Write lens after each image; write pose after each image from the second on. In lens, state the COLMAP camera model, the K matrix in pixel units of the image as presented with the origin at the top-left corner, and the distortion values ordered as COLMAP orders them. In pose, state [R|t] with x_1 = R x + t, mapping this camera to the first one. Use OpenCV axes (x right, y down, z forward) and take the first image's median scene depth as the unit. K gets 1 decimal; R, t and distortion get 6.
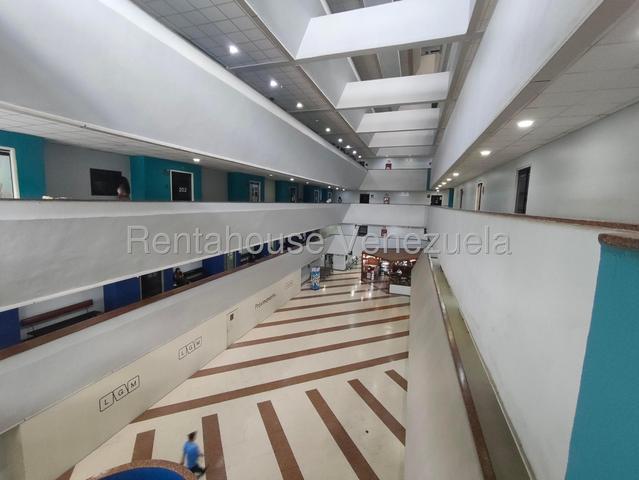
lens RADIAL K [[287.0, 0, 318.5], [0, 287.0, 239.4], [0, 0, 1]] dist [-0.004662, -0.000363]
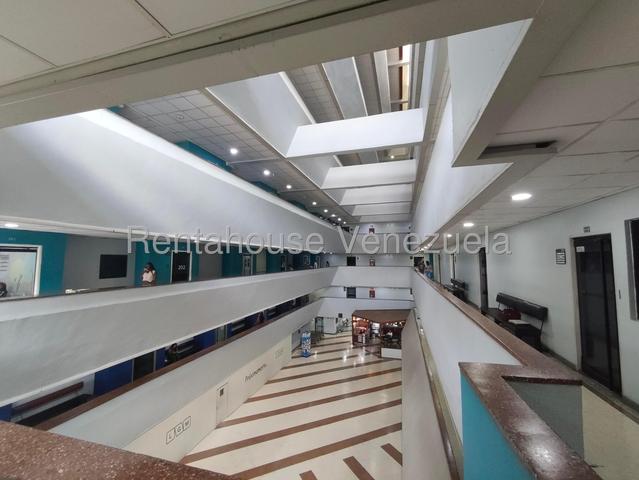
lens RADIAL K [[287.0, 0, 318.5], [0, 287.0, 239.4], [0, 0, 1]] dist [-0.004662, -0.000363]
pose [[0.998722, -0.026611, 0.042960, -0.001951], [0.034740, 0.978922, -0.201257, -0.021136], [-0.036699, 0.202493, 0.978596, -0.047502]]
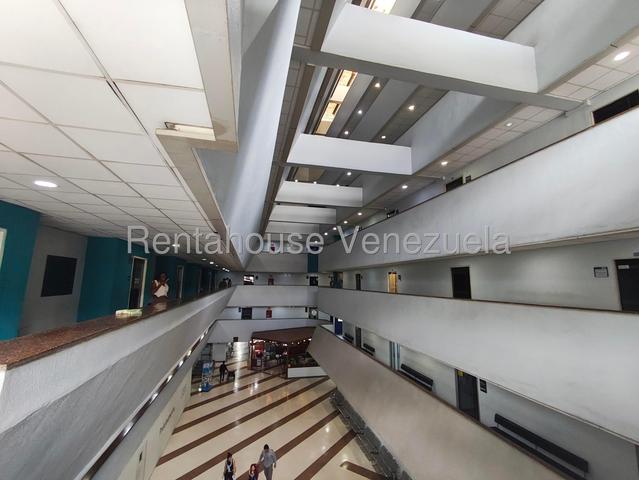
lens RADIAL K [[287.0, 0, 318.5], [0, 287.0, 239.4], [0, 0, 1]] dist [-0.004662, -0.000363]
pose [[0.844757, 0.060167, 0.531756, -0.240117], [0.082224, 0.967268, -0.240068, -0.029019], [-0.528795, 0.246523, 0.812159, 0.048048]]
